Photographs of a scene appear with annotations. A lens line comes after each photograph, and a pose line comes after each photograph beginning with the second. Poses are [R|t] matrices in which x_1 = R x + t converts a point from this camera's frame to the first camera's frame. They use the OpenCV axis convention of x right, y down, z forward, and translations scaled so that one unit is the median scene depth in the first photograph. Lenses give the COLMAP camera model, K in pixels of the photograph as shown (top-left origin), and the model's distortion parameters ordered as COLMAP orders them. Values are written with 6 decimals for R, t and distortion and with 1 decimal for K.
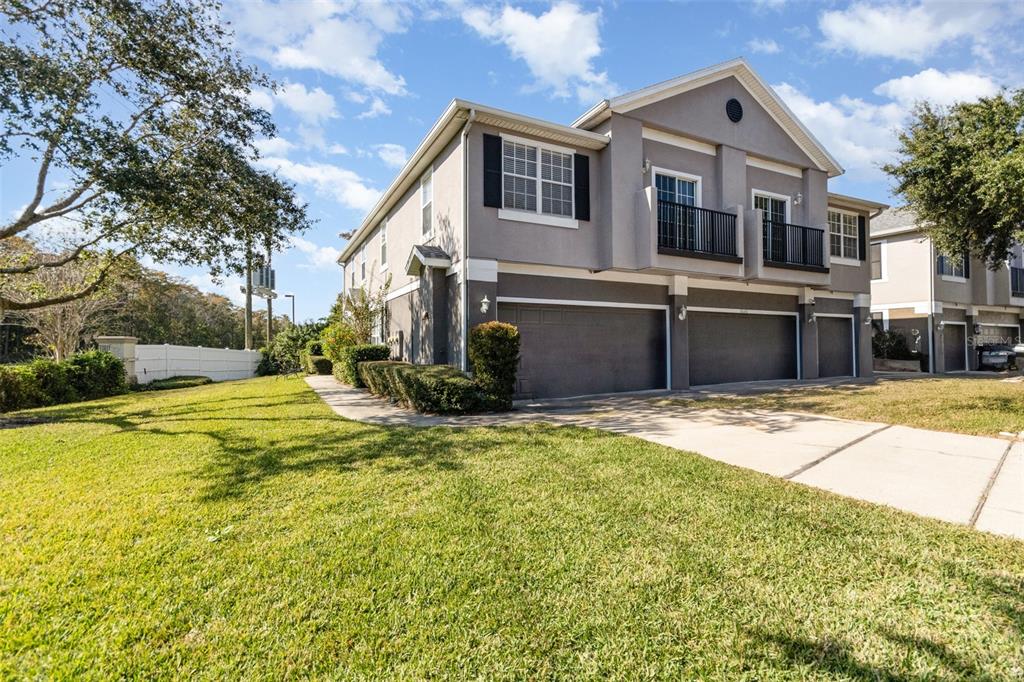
lens RADIAL K [[423.5, 0, 511.4], [0, 423.5, 341.6], [0, 0, 1]] dist [0.001569, 0.000061]
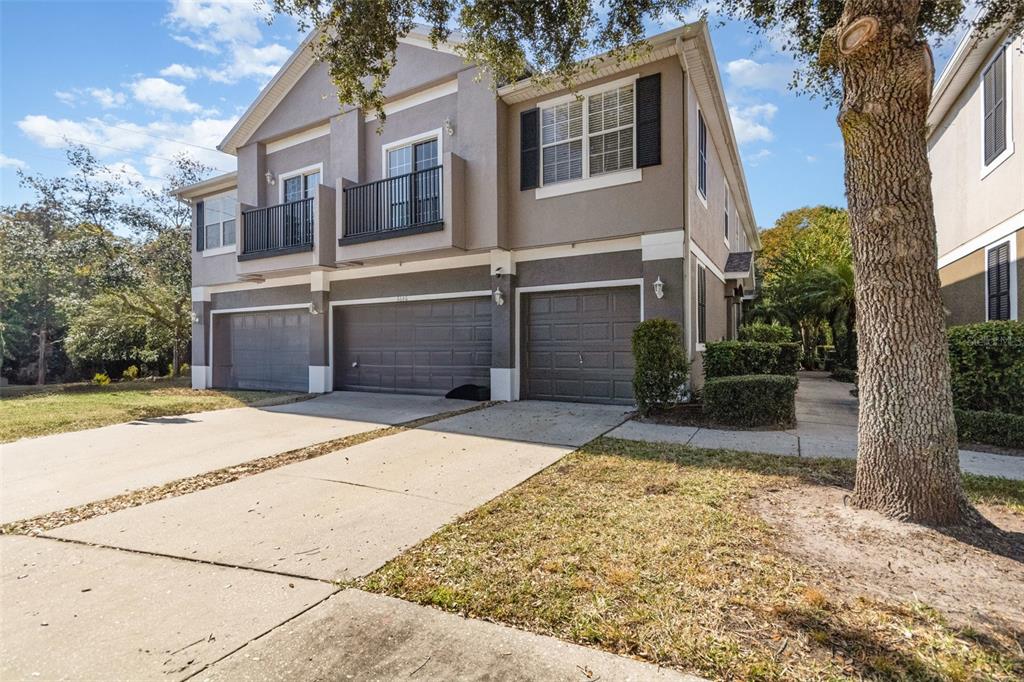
lens RADIAL K [[476.7, 0, 510.9], [0, 476.7, 343.0], [0, 0, 1]] dist [0.001622, 0.000704]
pose [[0.583790, -0.000497, -0.811904, 0.743010], [0.017594, 0.999773, 0.012039, 0.002033], [0.811714, -0.021313, 0.583666, 0.345728]]
